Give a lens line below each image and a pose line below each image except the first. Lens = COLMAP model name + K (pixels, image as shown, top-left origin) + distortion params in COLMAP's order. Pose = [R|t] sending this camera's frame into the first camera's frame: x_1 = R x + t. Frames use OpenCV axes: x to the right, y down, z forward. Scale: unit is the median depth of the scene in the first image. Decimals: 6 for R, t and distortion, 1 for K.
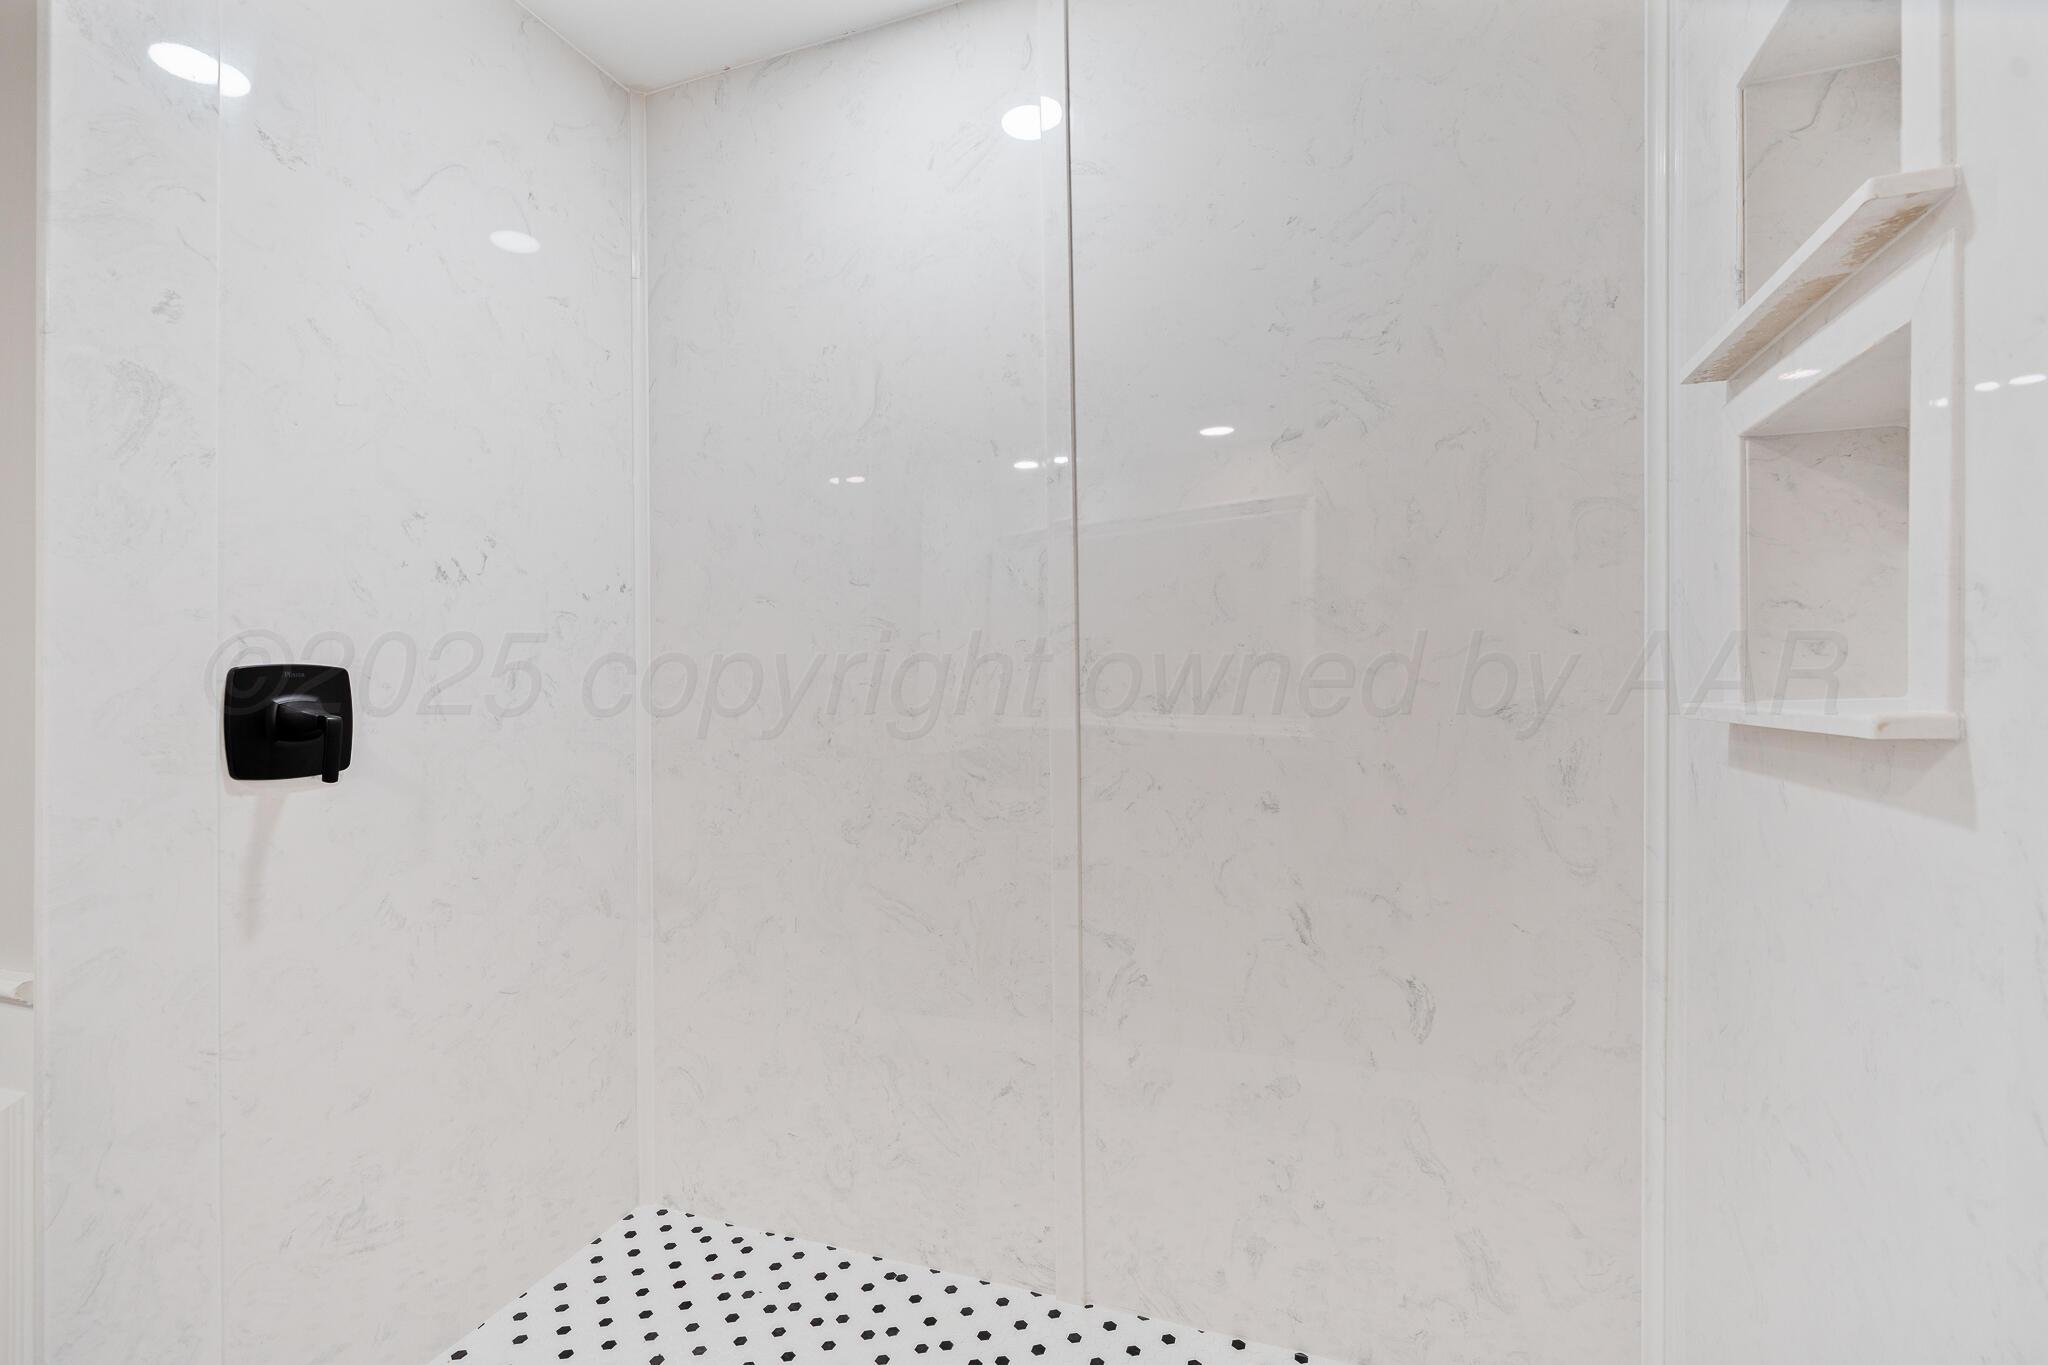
lens RADIAL K [[937.1, 0, 1026.8], [0, 937.1, 678.2], [0, 0, 1]] dist [-0.010941, 0.003750]
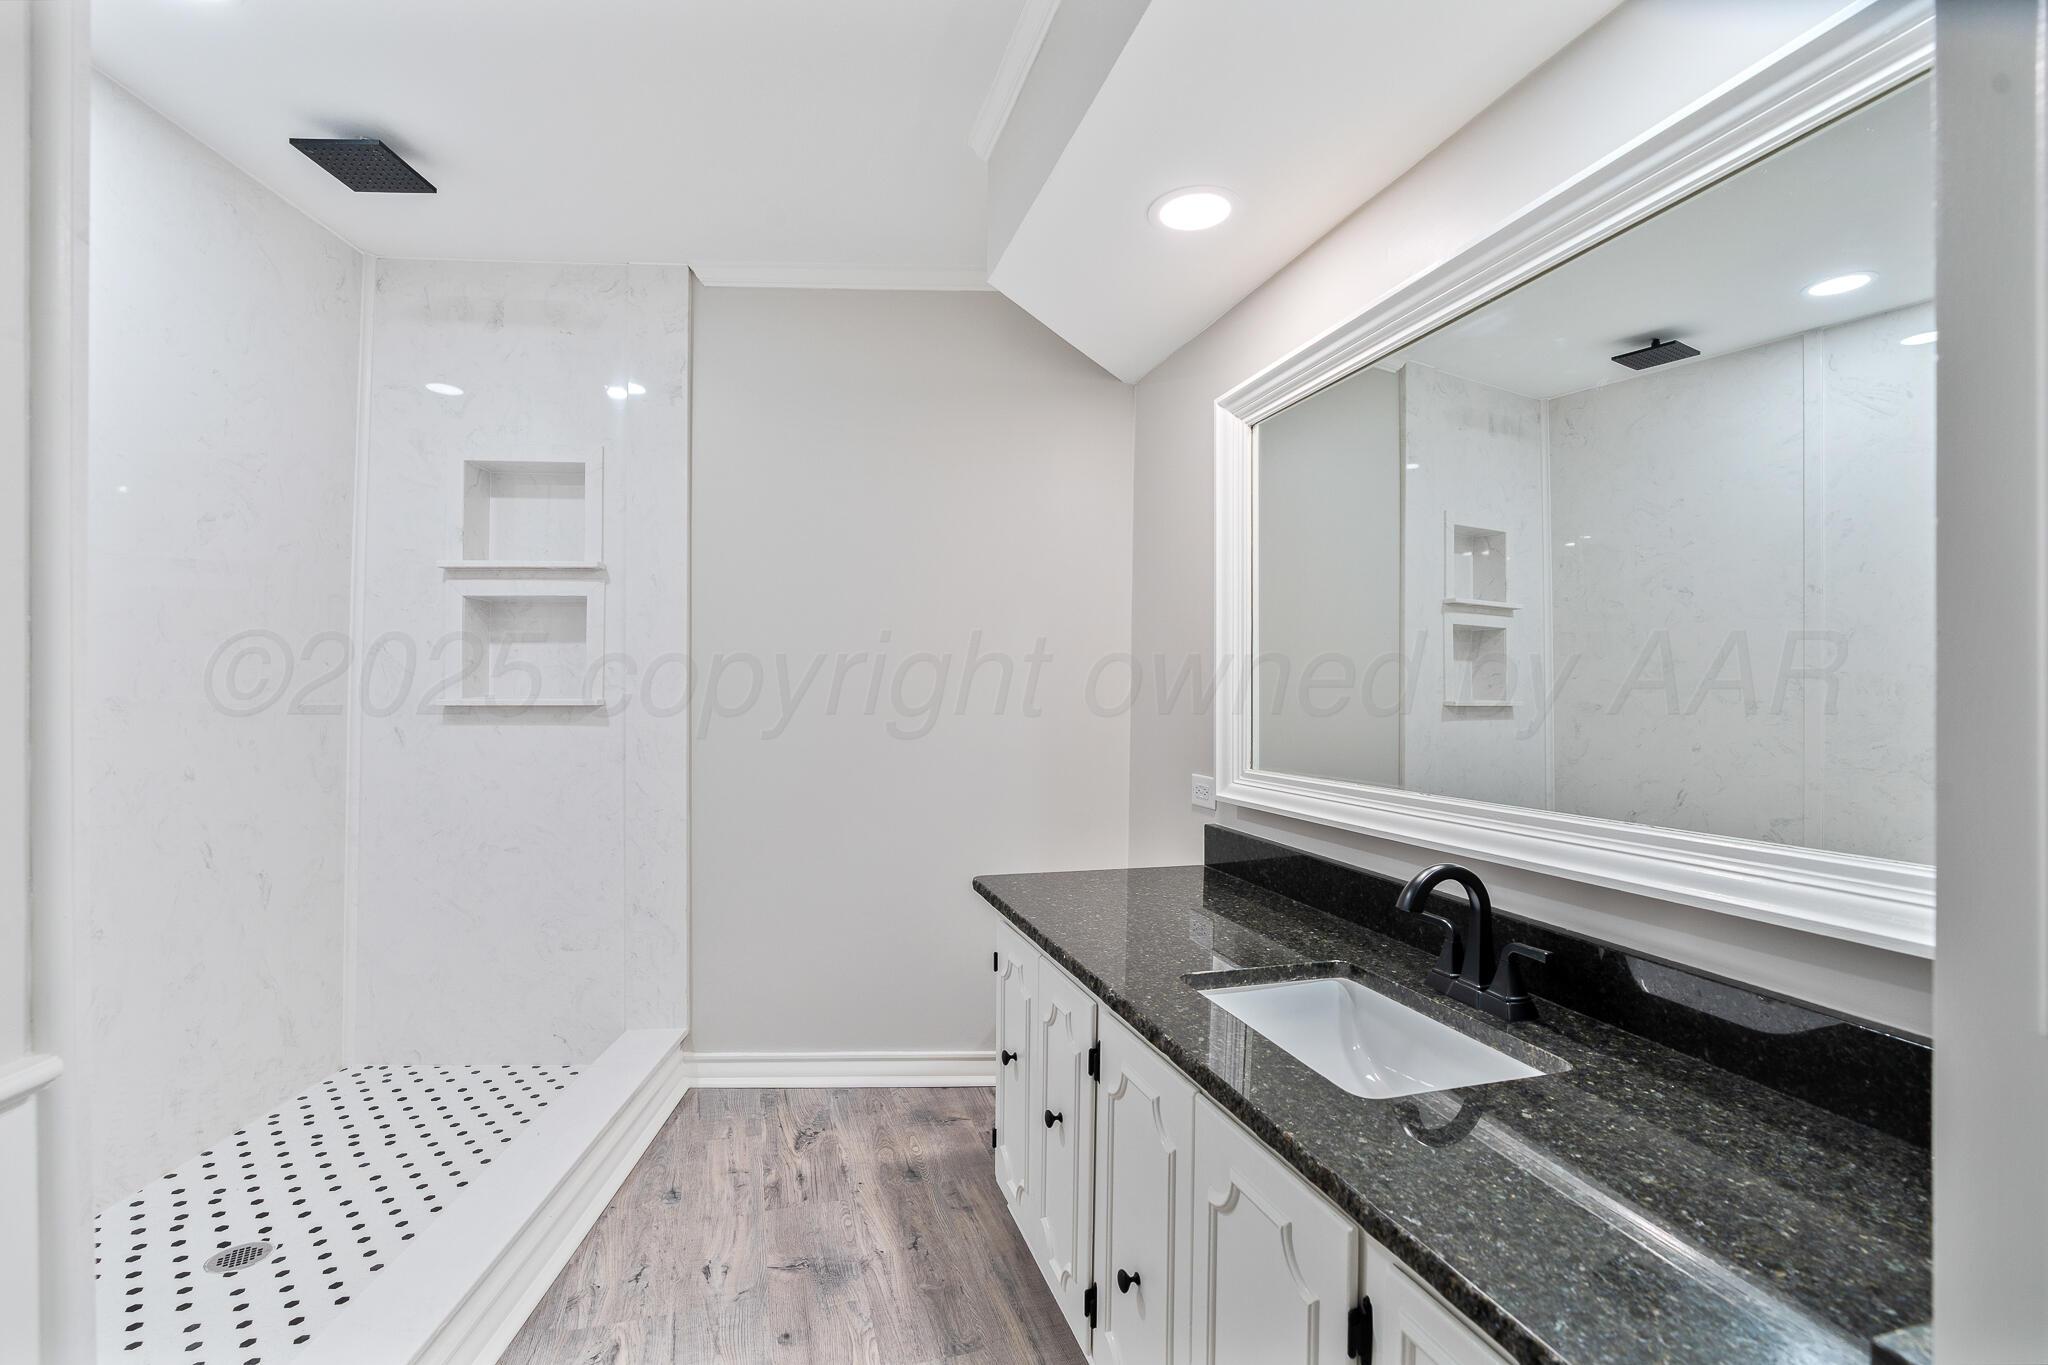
lens RADIAL K [[937.1, 0, 1019.6], [0, 937.1, 692.8], [0, 0, 1]] dist [-0.010941, 0.003750]
pose [[-0.391159, 0.009443, 0.920275, -1.595817], [-0.002147, 0.999935, -0.011173, 0.025389], [-0.920321, -0.006346, -0.391114, 0.422803]]
